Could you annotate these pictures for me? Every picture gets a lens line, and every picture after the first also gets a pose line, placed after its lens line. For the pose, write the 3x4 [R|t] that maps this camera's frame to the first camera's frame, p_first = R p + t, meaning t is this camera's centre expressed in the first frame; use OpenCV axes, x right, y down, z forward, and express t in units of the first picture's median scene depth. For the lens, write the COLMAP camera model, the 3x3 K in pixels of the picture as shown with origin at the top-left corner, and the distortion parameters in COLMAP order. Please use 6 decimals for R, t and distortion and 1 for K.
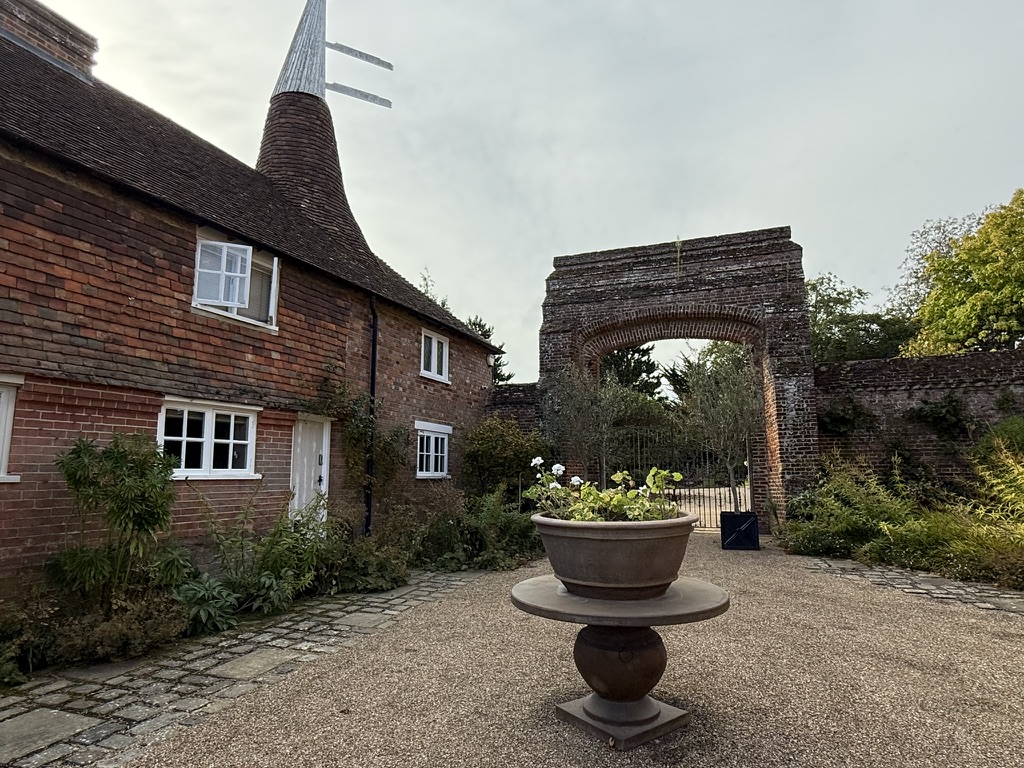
lens RADIAL K [[622.2, 0, 512.0], [0, 622.2, 384.0], [0, 0, 1]] dist [0.002231, 0.003406]
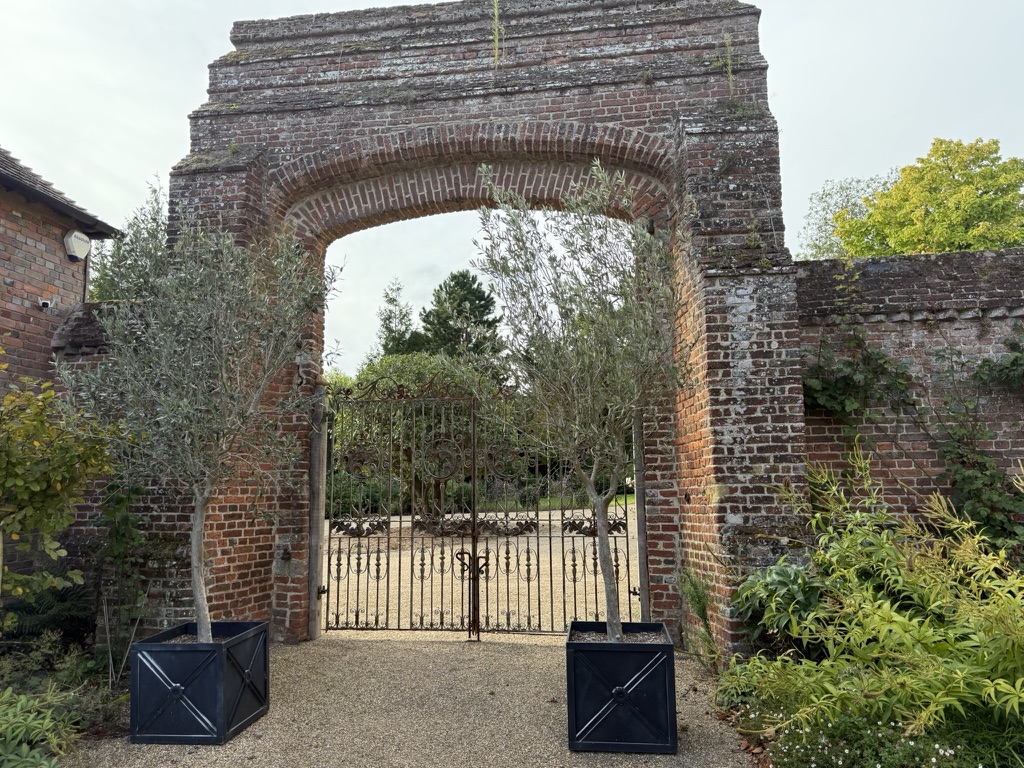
lens RADIAL K [[722.1, 0, 512.0], [0, 722.1, 384.0], [0, 0, 1]] dist [0.033191, -0.002455]
pose [[0.975494, 0.023555, 0.218760, 0.184286], [-0.024928, 0.999683, 0.003518, 0.059196], [-0.218608, -0.008885, 0.975772, 0.532646]]
